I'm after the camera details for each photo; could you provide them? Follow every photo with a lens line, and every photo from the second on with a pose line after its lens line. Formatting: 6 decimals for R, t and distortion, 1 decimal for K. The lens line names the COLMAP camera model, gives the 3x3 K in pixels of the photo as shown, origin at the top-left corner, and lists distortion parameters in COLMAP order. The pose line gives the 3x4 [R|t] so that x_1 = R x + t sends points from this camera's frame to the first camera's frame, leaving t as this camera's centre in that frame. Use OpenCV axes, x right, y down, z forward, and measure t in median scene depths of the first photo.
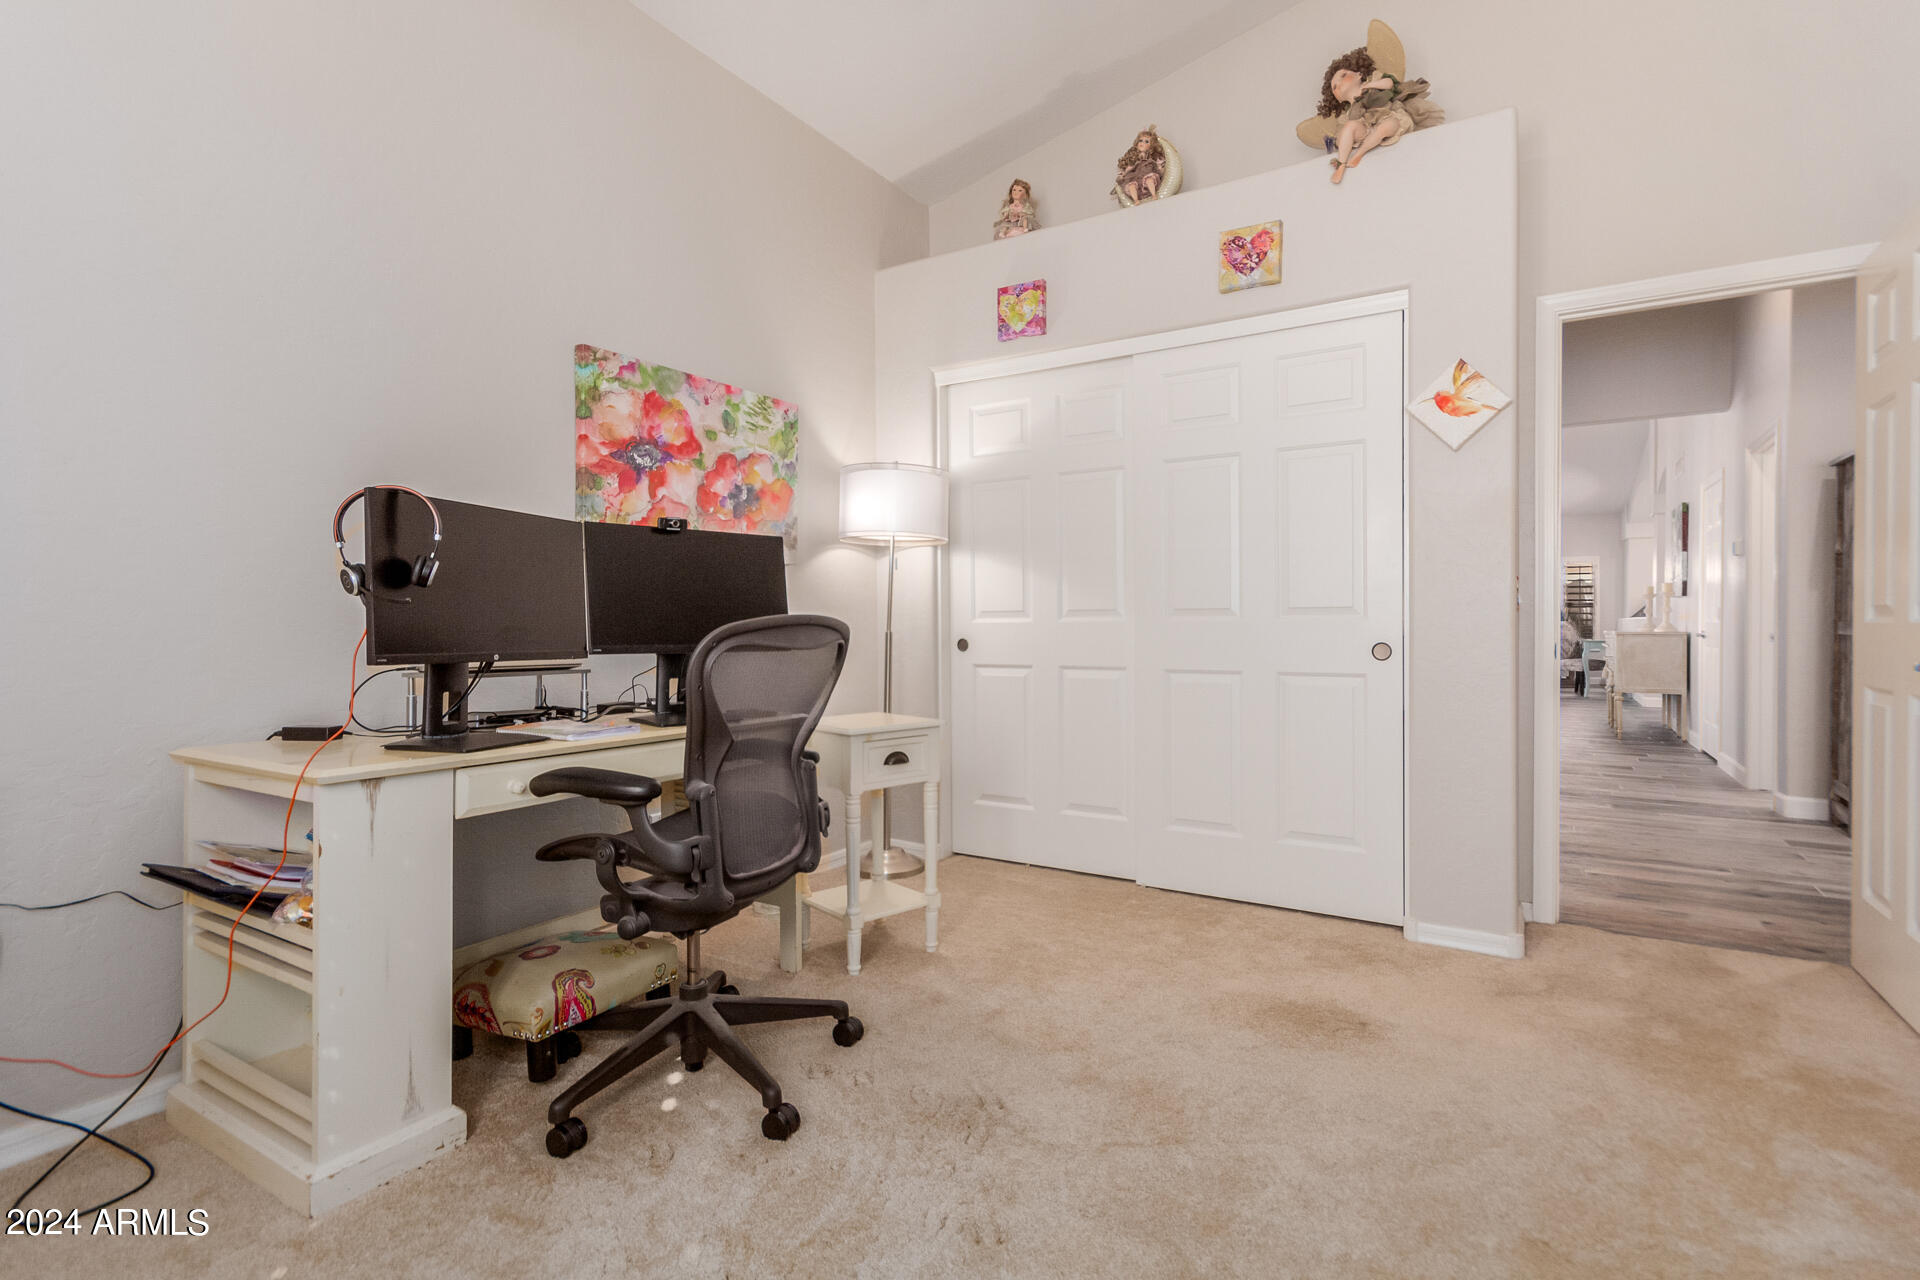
lens RADIAL K [[889.8, 0, 960.8], [0, 889.8, 620.7], [0, 0, 1]] dist [-0.004499, -0.000014]
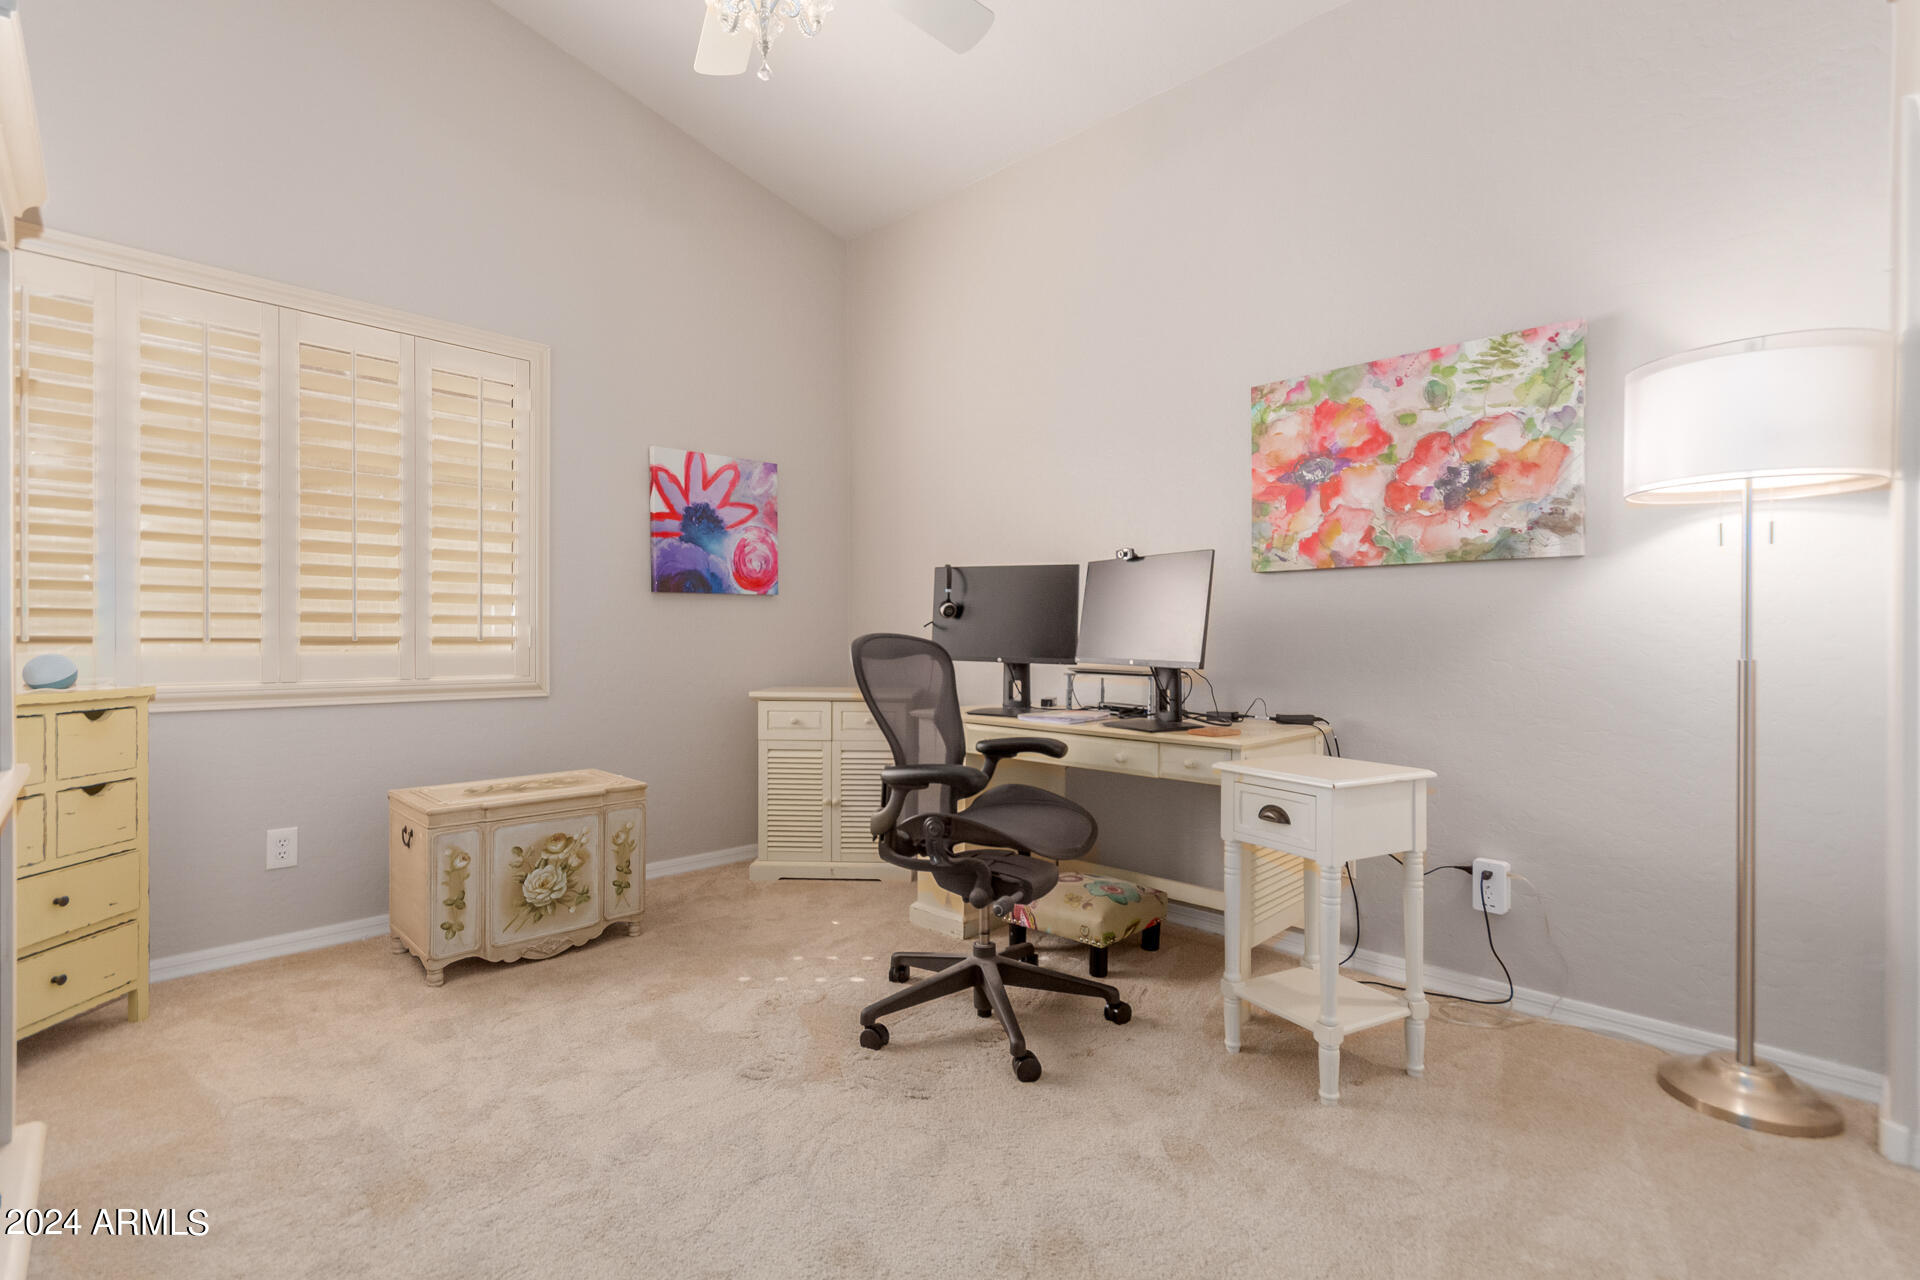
lens RADIAL K [[889.8, 0, 956.5], [0, 889.8, 650.4], [0, 0, 1]] dist [-0.004499, -0.000014]
pose [[-0.216812, 0.019319, -0.976022, 0.676860], [-0.002635, 0.999789, 0.020375, -0.004110], [0.976210, 0.006990, -0.216715, 0.802041]]
